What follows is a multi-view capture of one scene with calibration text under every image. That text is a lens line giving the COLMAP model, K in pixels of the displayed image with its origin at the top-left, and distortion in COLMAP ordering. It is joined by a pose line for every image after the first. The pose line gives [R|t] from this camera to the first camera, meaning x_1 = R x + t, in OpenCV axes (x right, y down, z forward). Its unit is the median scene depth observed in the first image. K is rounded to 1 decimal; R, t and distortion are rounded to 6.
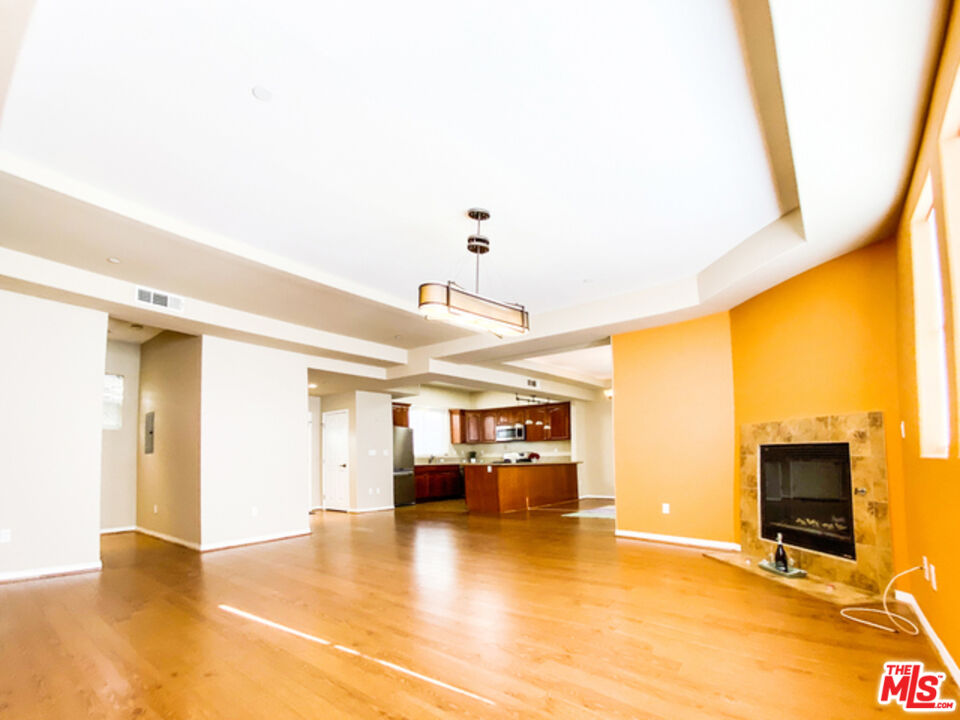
lens RADIAL K [[408.3, 0, 480.0], [0, 408.3, 360.0], [0, 0, 1]] dist [0.000760, 0.000266]
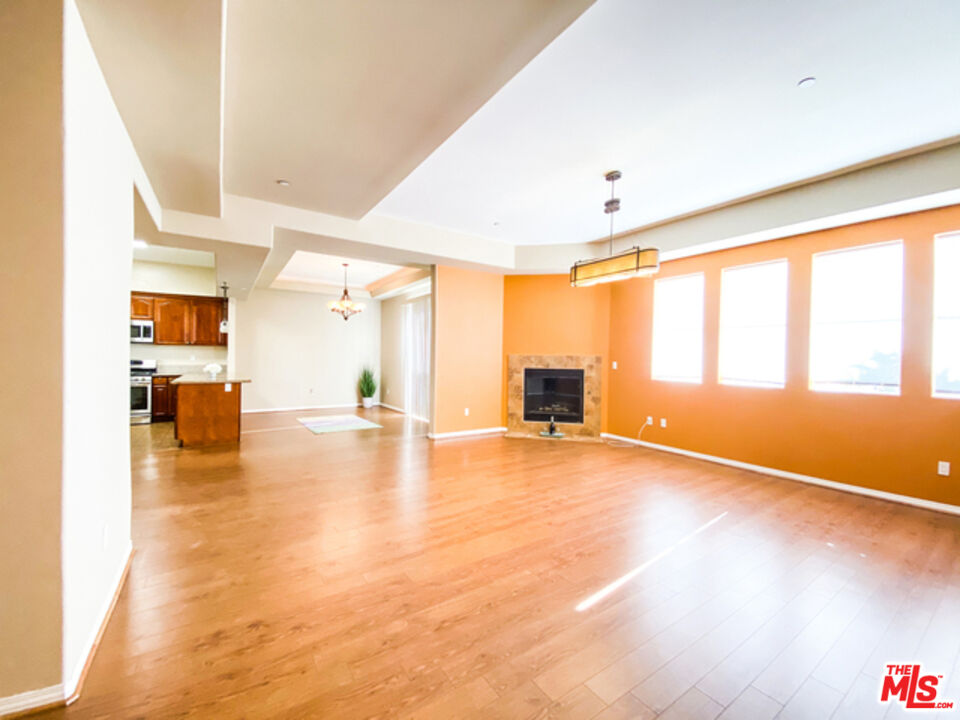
lens RADIAL K [[385.0, 0, 481.8], [0, 385.0, 358.5], [0, 0, 1]] dist [0.001269, 0.000041]
pose [[0.329843, 0.019131, 0.943842, -0.898720], [-0.238001, 0.969185, 0.063529, 0.121677], [-0.913542, -0.245590, 0.324232, 0.706211]]
